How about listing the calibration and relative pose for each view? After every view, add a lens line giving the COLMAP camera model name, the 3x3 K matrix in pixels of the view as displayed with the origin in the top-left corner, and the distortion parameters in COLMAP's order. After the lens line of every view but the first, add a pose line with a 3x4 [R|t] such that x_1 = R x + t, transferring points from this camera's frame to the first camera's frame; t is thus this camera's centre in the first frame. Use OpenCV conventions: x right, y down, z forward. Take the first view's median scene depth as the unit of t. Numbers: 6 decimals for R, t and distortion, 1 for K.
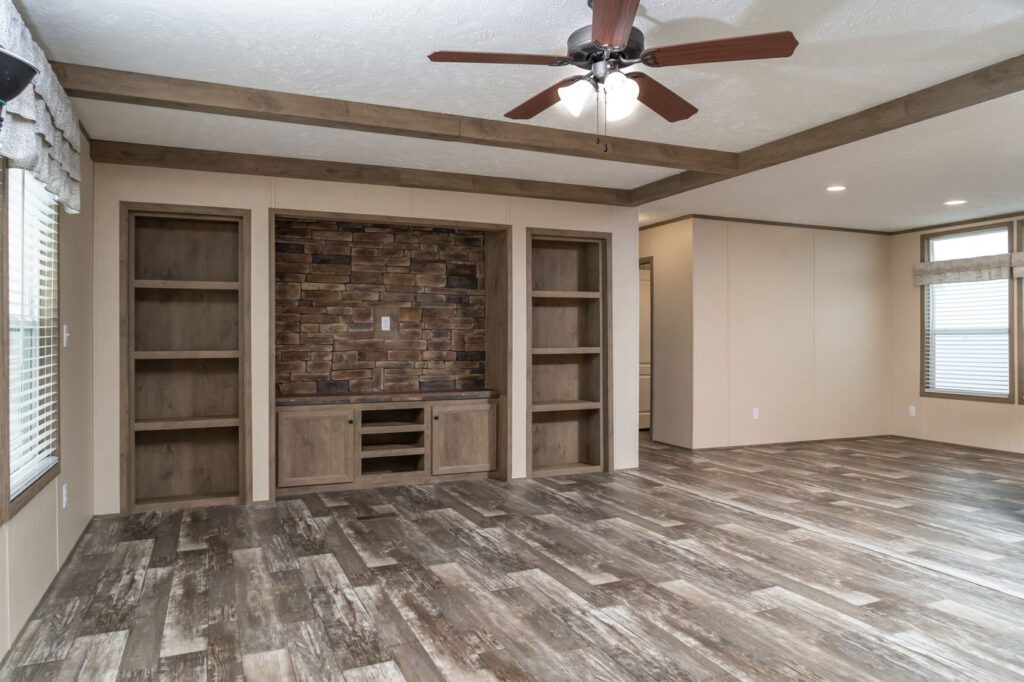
lens RADIAL K [[688.3, 0, 507.4], [0, 688.3, 342.0], [0, 0, 1]] dist [-0.011158, 0.006287]
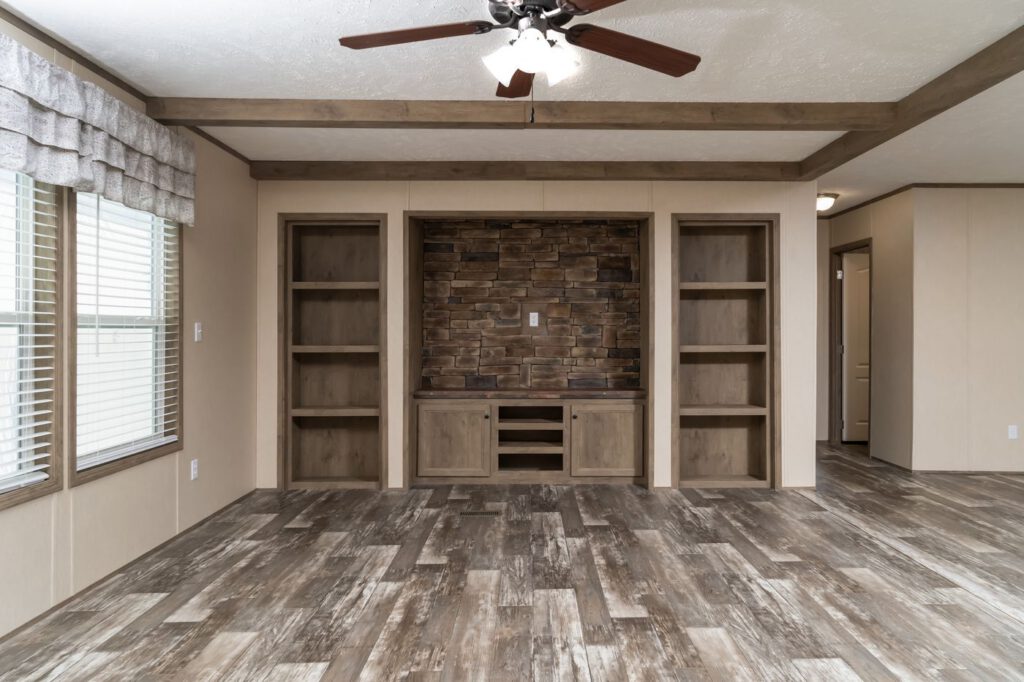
lens RADIAL K [[688.3, 0, 512.1], [0, 688.3, 336.9], [0, 0, 1]] dist [-0.011158, 0.006287]
pose [[0.924426, 0.003973, -0.381340, 0.204449], [-0.004167, 0.999991, 0.000317, -0.002118], [0.381338, 0.001296, 0.924435, 0.085479]]
